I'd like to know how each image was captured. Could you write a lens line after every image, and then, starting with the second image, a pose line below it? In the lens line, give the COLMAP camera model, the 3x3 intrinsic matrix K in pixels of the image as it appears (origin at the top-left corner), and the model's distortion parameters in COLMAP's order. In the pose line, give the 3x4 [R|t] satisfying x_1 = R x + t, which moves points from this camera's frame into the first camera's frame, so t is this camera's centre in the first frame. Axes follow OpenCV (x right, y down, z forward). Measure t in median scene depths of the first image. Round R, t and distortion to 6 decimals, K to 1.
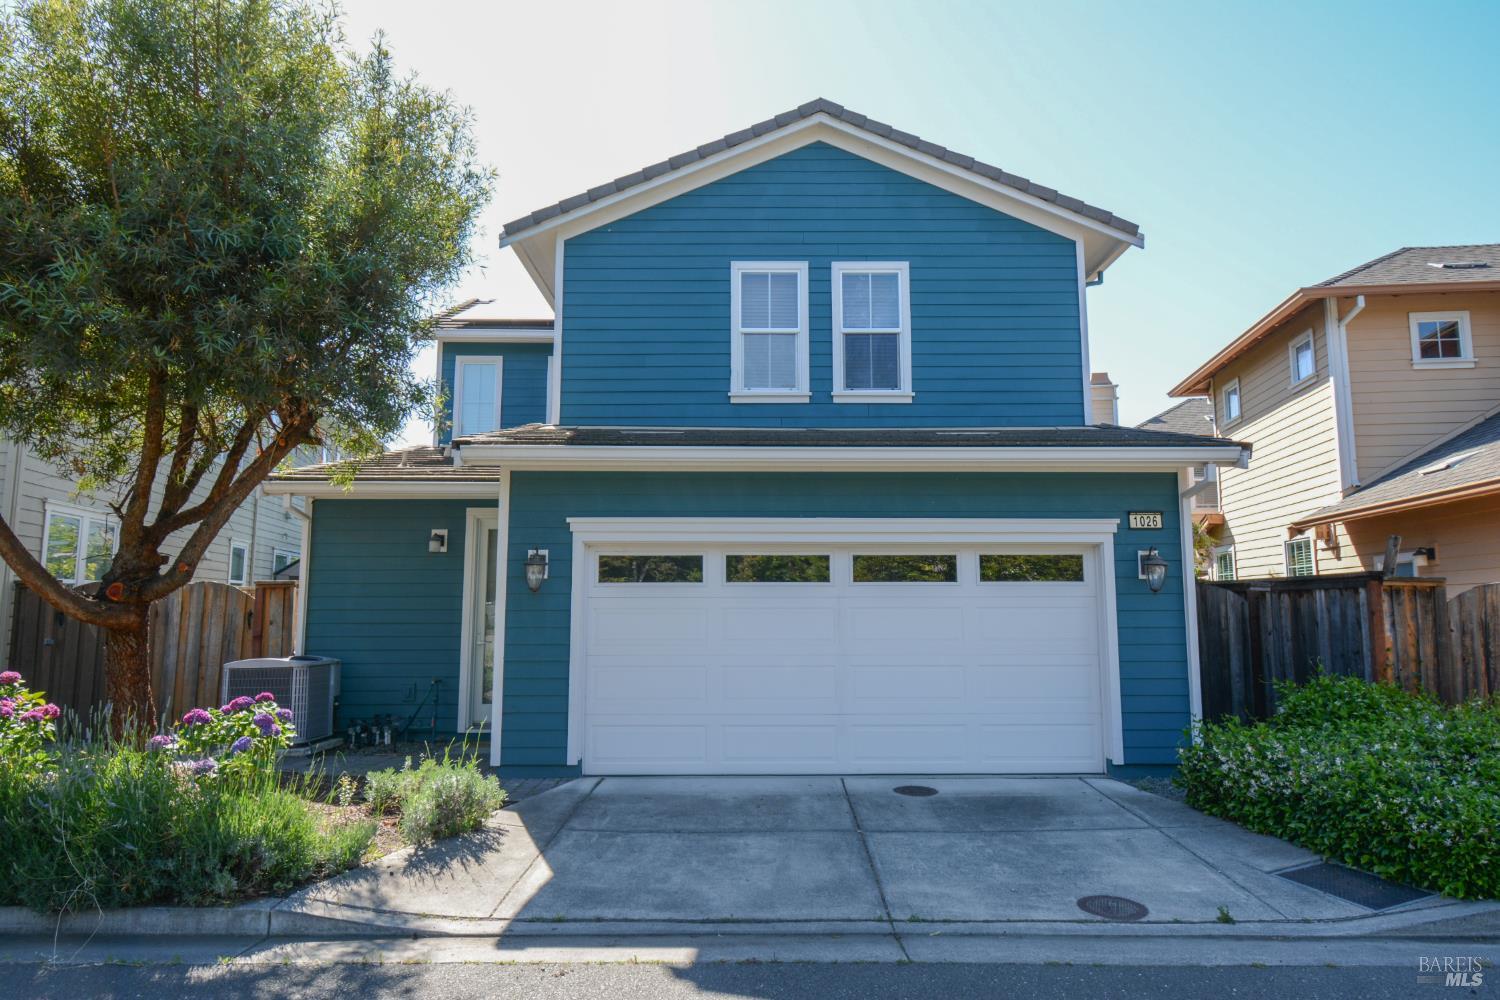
lens RADIAL K [[893.4, 0, 750.0], [0, 893.4, 500.0], [0, 0, 1]] dist [0.009779, -0.027070]
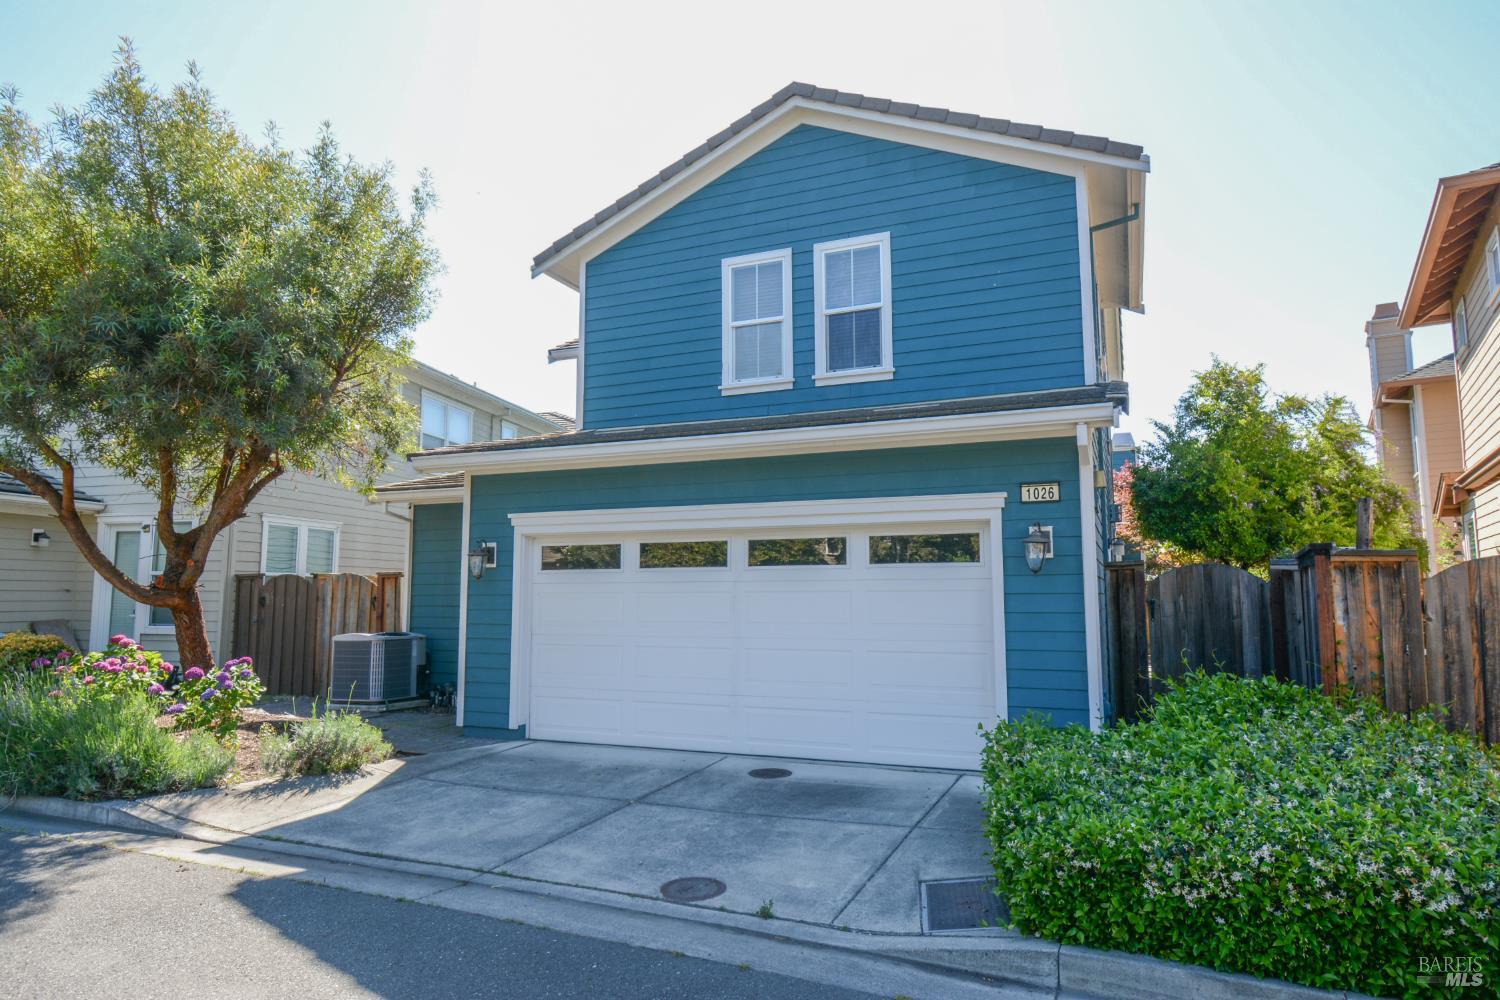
lens RADIAL K [[893.4, 0, 750.0], [0, 893.4, 500.0], [0, 0, 1]] dist [0.009779, -0.027070]
pose [[0.917338, -0.043907, -0.395680, 0.429527], [0.049654, 0.998757, 0.004291, 0.009878], [0.395000, -0.023583, 0.918379, 0.056849]]
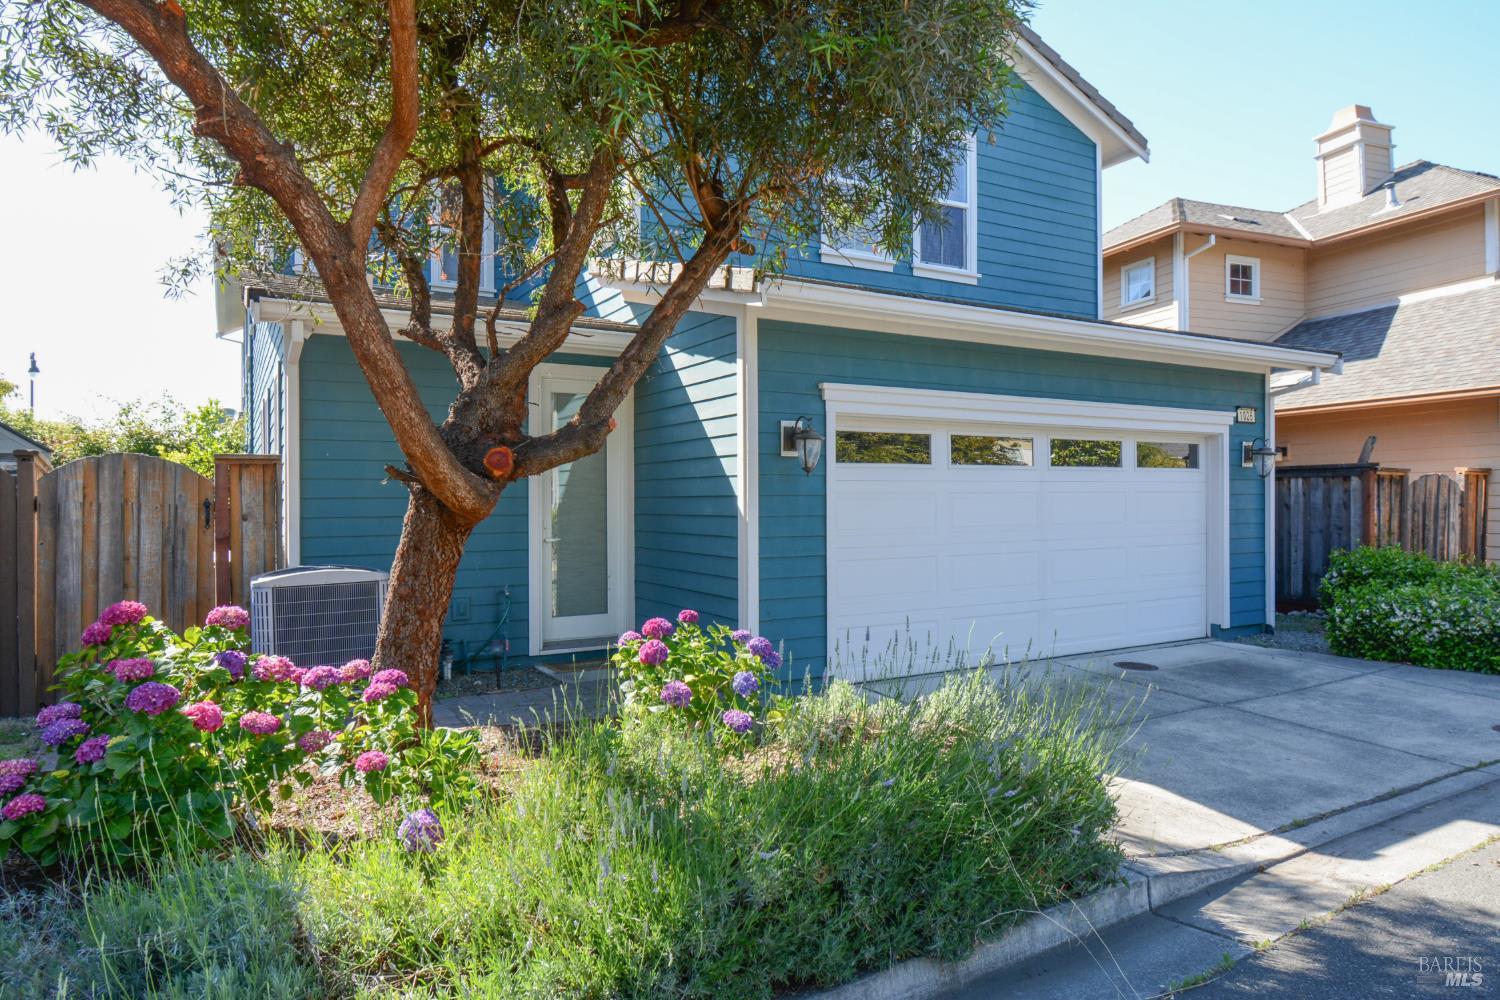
lens RADIAL K [[919.1, 0, 750.0], [0, 919.1, 500.0], [0, 0, 1]] dist [0.015548, -0.034423]
pose [[0.870958, -0.004466, 0.491337, -0.546027], [-0.053668, 0.993111, 0.104160, 0.034045], [-0.488417, -0.117089, 0.864719, 0.234780]]
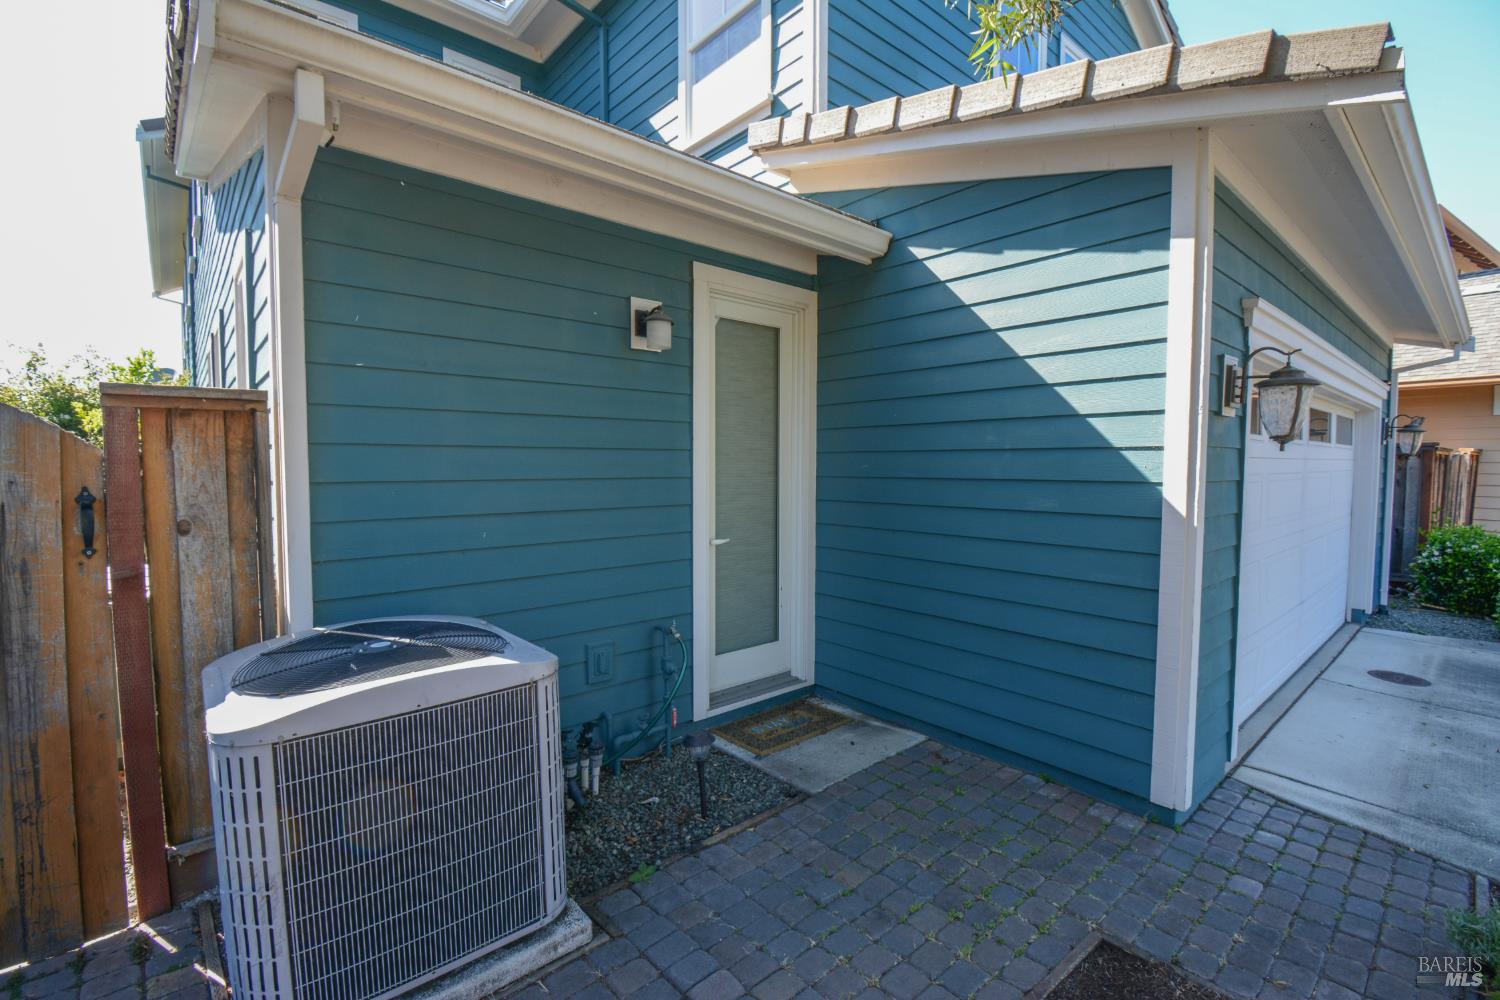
lens RADIAL K [[667.0, 0, 750.0], [0, 667.0, 500.0], [0, 0, 1]] dist [0.013513, -0.023740]
pose [[0.758552, -0.033114, 0.650771, -0.537667], [-0.080236, 0.986361, 0.143715, 0.081517], [-0.646654, -0.161231, 0.745549, 0.716449]]
